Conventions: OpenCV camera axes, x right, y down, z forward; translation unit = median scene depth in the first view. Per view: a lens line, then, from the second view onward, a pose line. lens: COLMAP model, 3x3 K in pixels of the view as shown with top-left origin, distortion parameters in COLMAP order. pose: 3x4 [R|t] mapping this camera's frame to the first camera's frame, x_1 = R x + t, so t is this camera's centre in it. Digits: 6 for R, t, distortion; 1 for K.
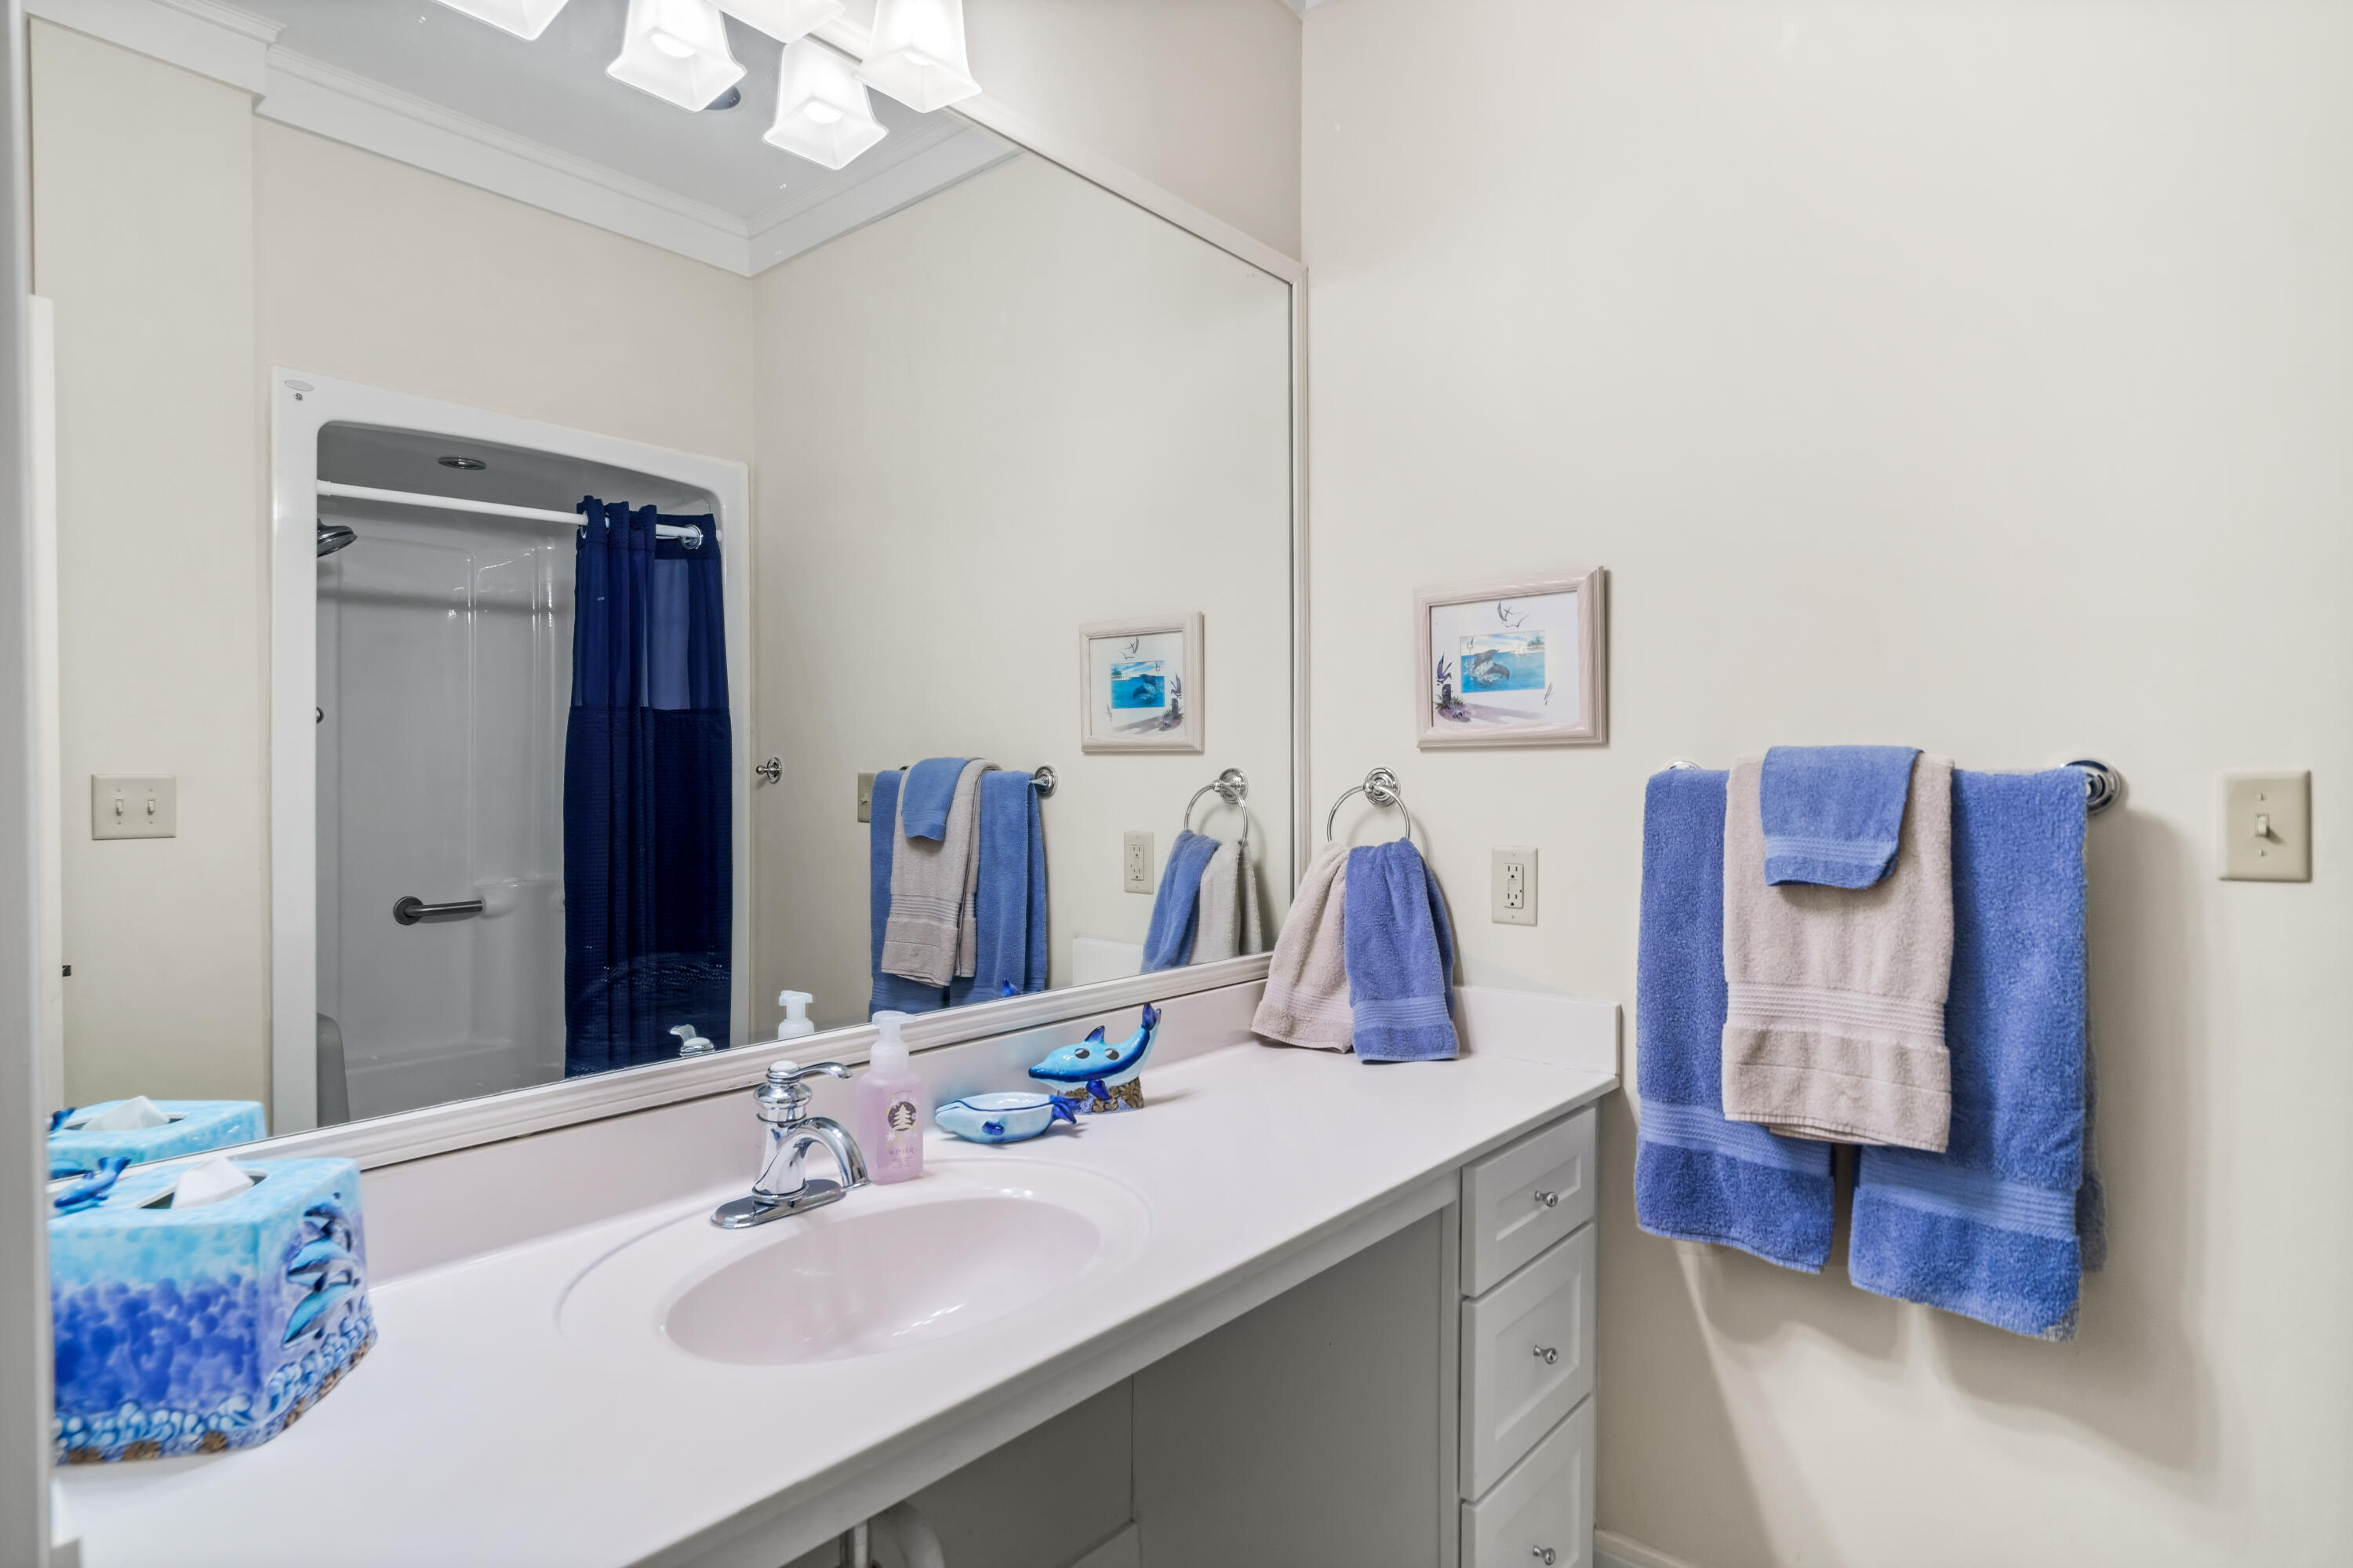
lens RADIAL K [[1270.7, 0, 1159.9], [0, 1270.7, 763.2], [0, 0, 1]] dist [0.010087, -0.001668]
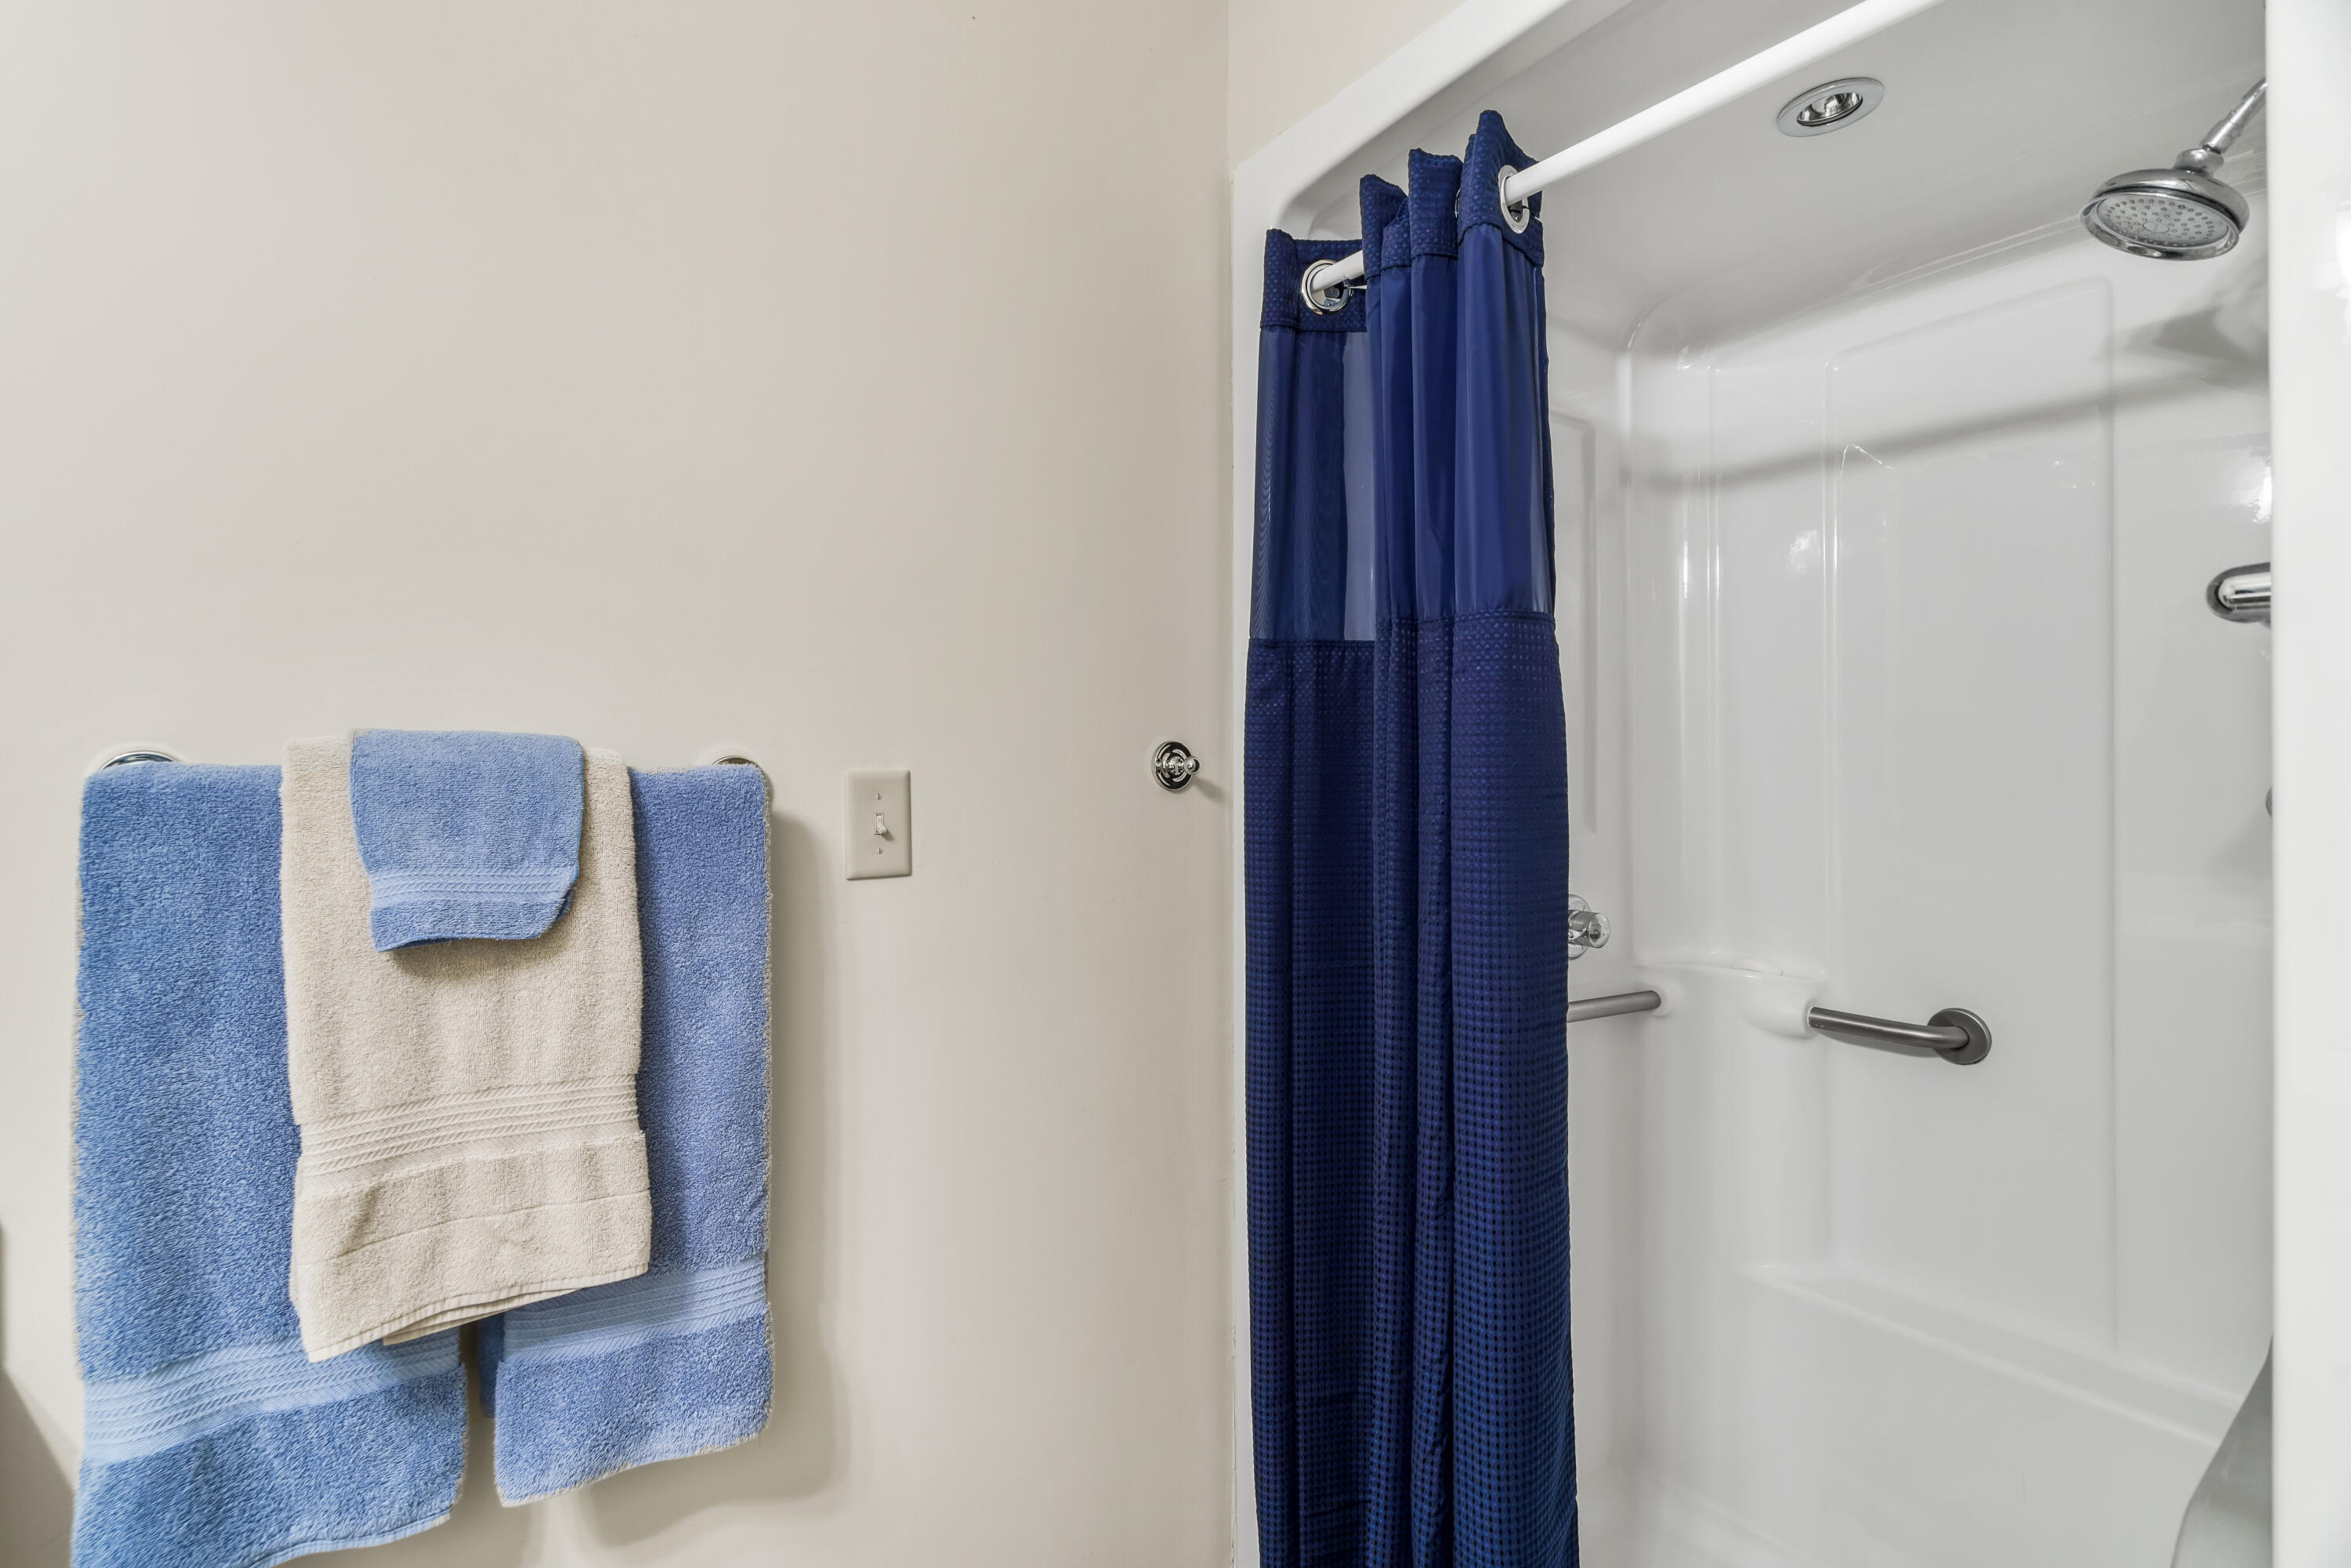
lens RADIAL K [[1101.9, 0, 1175.5], [0, 1101.9, 784.0], [0, 0, 1]] dist [-0.008212, -0.000352]
pose [[0.229242, -0.005385, 0.973355, 0.049141], [-0.008362, 0.999937, 0.007502, 0.007302], [-0.973334, -0.009859, 0.229183, 0.520422]]
